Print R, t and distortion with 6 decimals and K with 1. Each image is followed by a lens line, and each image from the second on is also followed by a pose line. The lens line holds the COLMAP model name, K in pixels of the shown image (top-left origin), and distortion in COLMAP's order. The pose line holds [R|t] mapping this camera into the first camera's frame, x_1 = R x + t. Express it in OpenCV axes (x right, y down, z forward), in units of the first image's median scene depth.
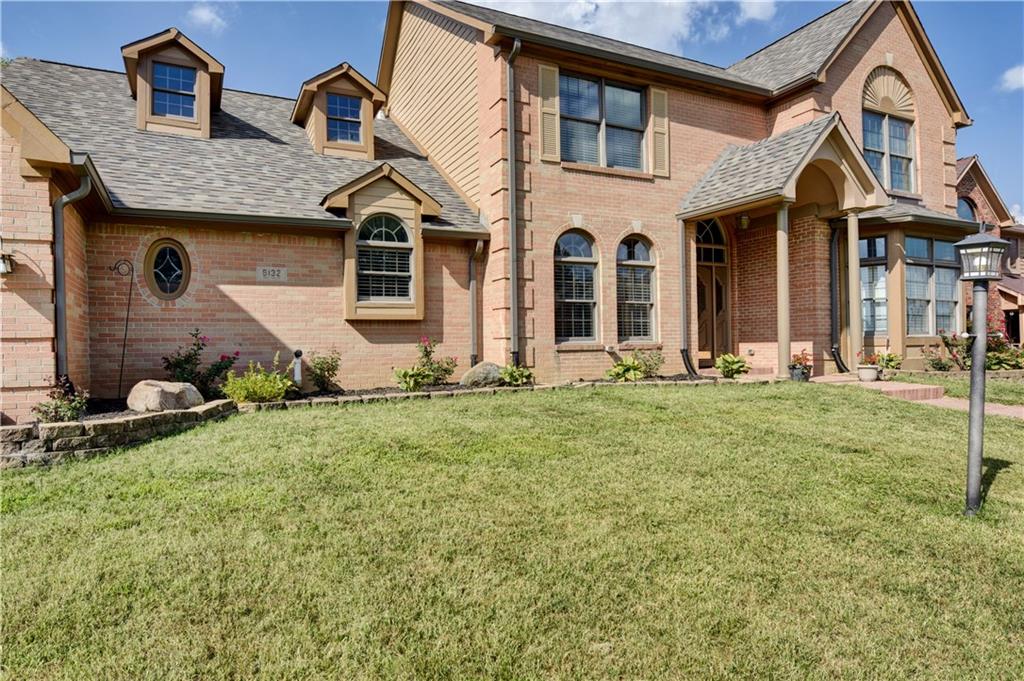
lens RADIAL K [[628.1, 0, 515.7], [0, 628.1, 344.5], [0, 0, 1]] dist [-0.010614, -0.002404]
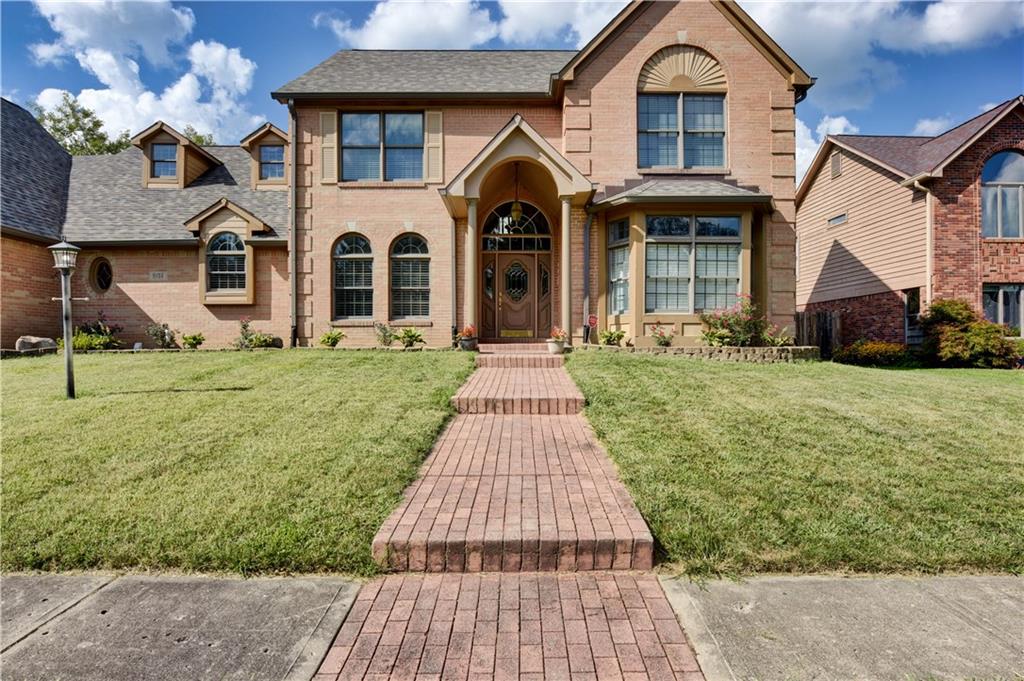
lens RADIAL K [[628.1, 0, 515.7], [0, 628.1, 344.5], [0, 0, 1]] dist [-0.010614, -0.002404]
pose [[0.897657, 0.013203, -0.440498, 1.003276], [-0.009387, 0.999897, 0.010839, 0.031461], [0.440595, -0.005595, 0.897688, -0.020768]]
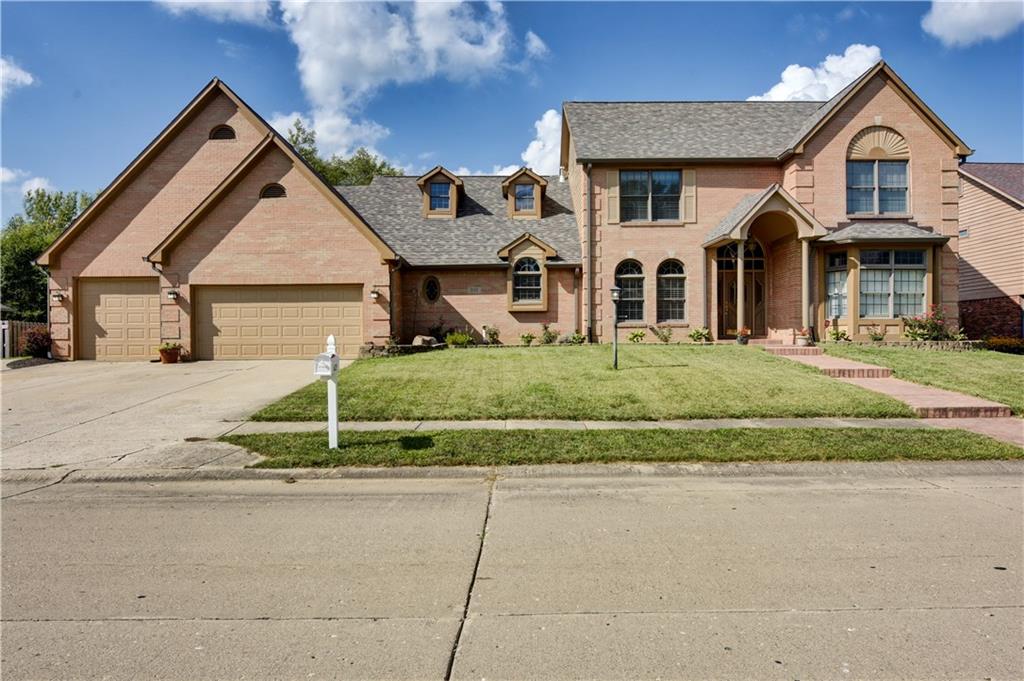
lens RADIAL K [[712.6, 0, 514.9], [0, 712.6, 346.4], [0, 0, 1]] dist [-0.004216, -0.004236]
pose [[0.894330, 0.013414, -0.447207, 0.733762], [-0.005106, 0.999791, 0.019777, 0.027021], [0.447379, -0.015403, 0.894212, -0.990352]]
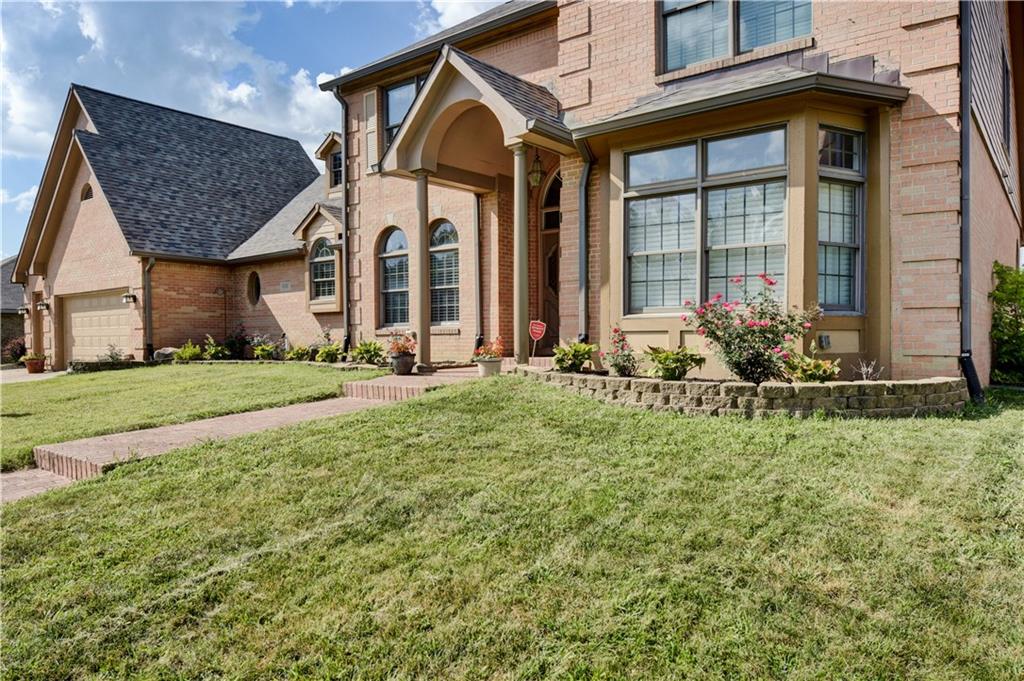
lens RADIAL K [[712.6, 0, 514.9], [0, 712.6, 346.4], [0, 0, 1]] dist [-0.004216, -0.004236]
pose [[0.422745, 0.023286, -0.905949, 1.382524], [0.007877, 0.999538, 0.029367, -0.005541], [0.906214, -0.019551, 0.422366, 0.675576]]
